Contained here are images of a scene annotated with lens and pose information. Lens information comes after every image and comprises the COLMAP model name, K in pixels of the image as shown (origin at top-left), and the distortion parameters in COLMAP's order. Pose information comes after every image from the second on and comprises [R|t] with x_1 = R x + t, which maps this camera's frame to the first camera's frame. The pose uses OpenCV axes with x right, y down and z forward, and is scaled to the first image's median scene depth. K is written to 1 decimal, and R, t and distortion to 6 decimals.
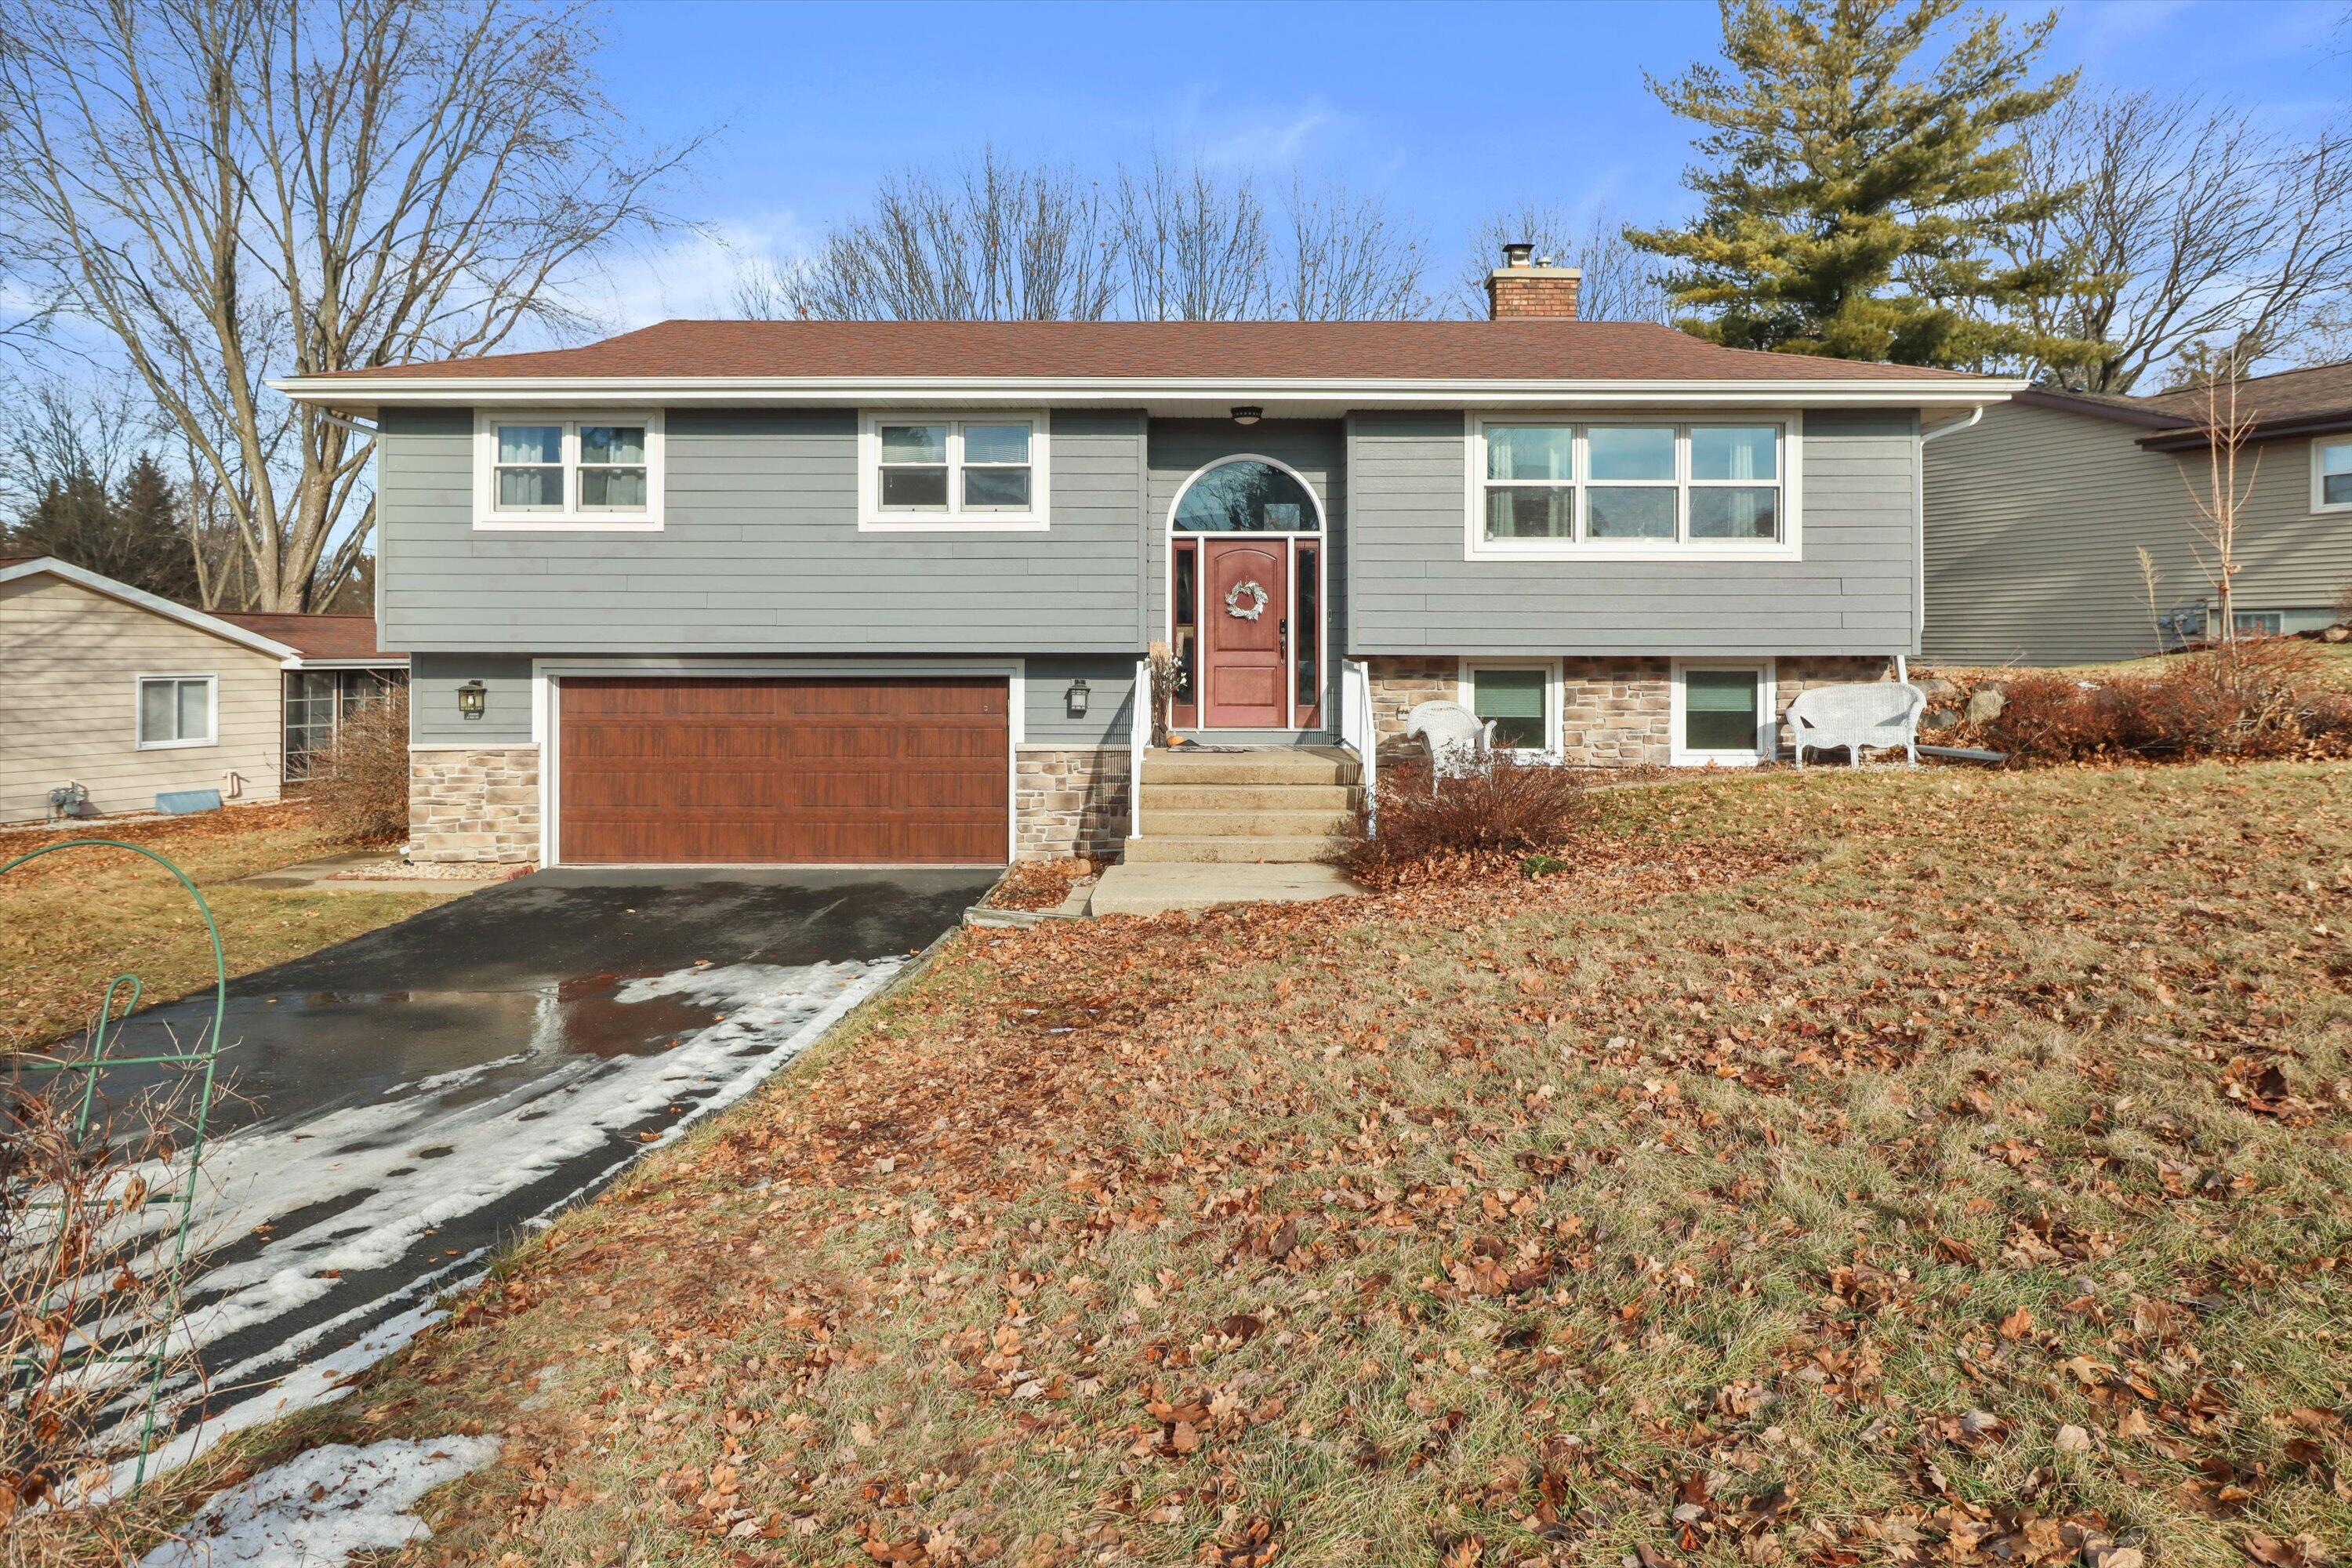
lens RADIAL K [[1143.3, 0, 1159.3], [0, 1143.3, 725.6], [0, 0, 1]] dist [-0.001720, -0.009952]
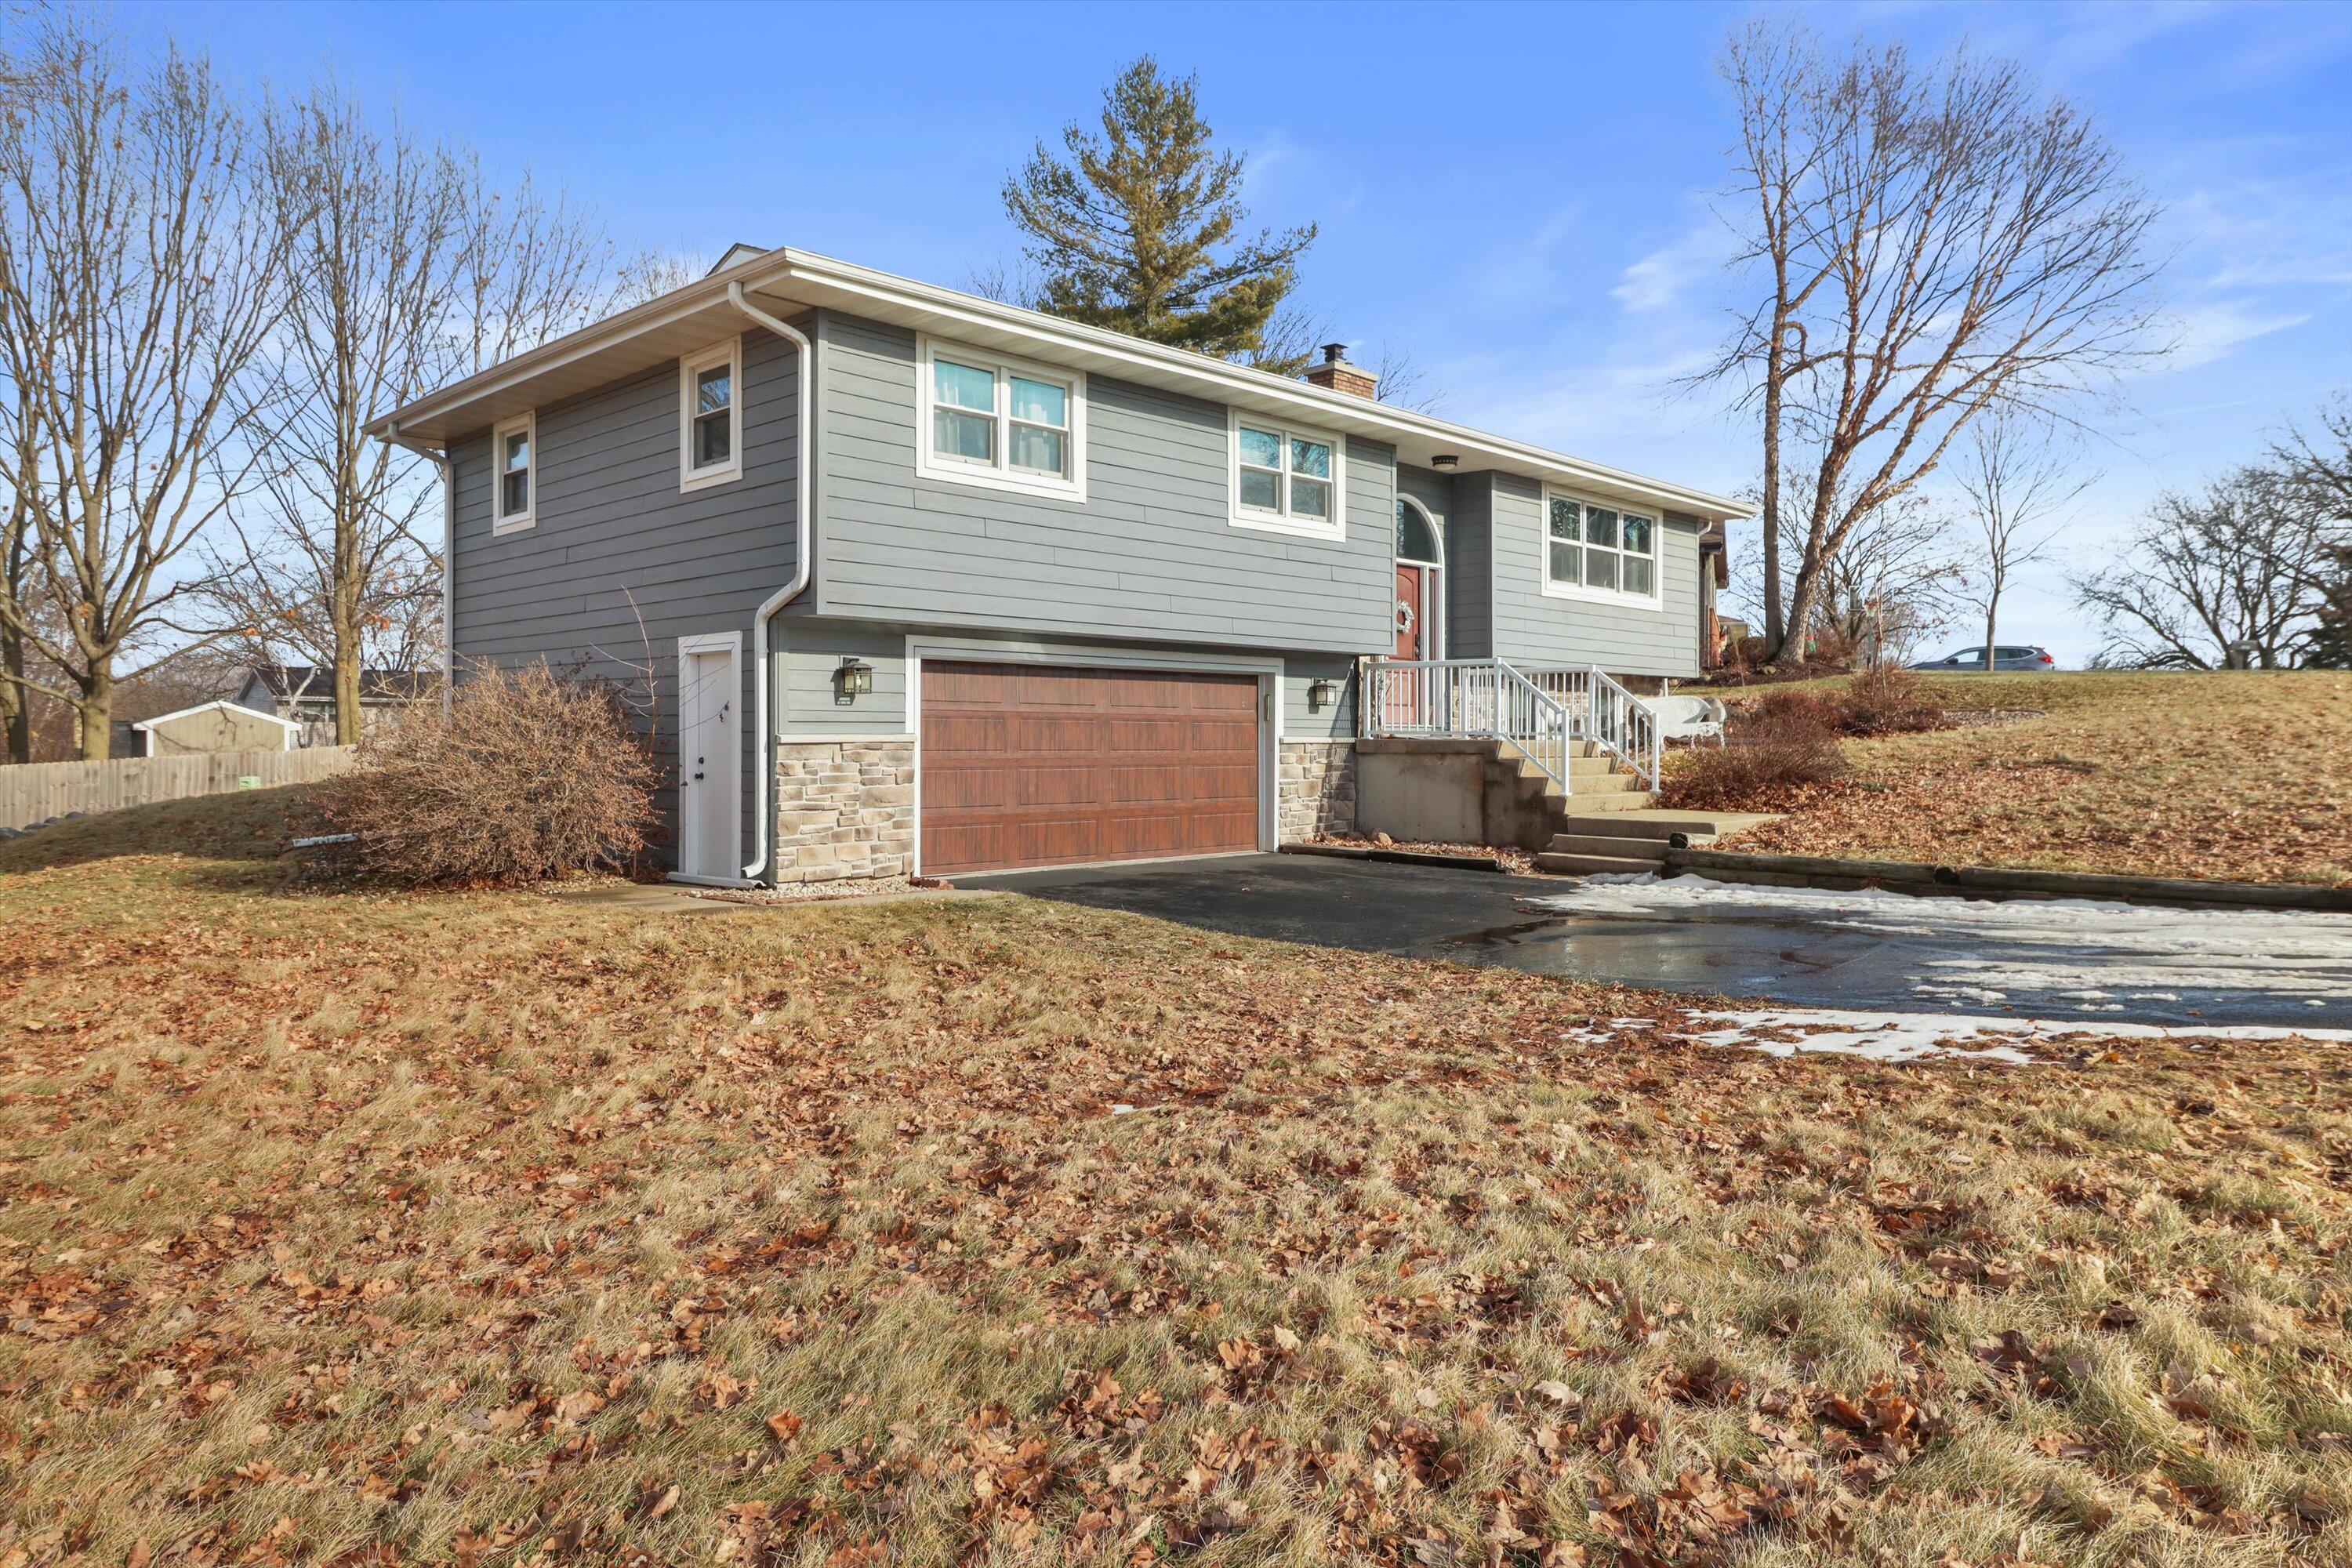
lens RADIAL K [[1539.9, 0, 1176.0], [0, 1539.9, 784.0], [0, 0, 1]] dist [-0.003520, -0.001031]
pose [[0.692438, -0.019283, 0.721220, -1.231158], [-0.032485, 0.997796, 0.057866, -0.019574], [-0.720746, -0.063497, 0.690285, 0.072952]]
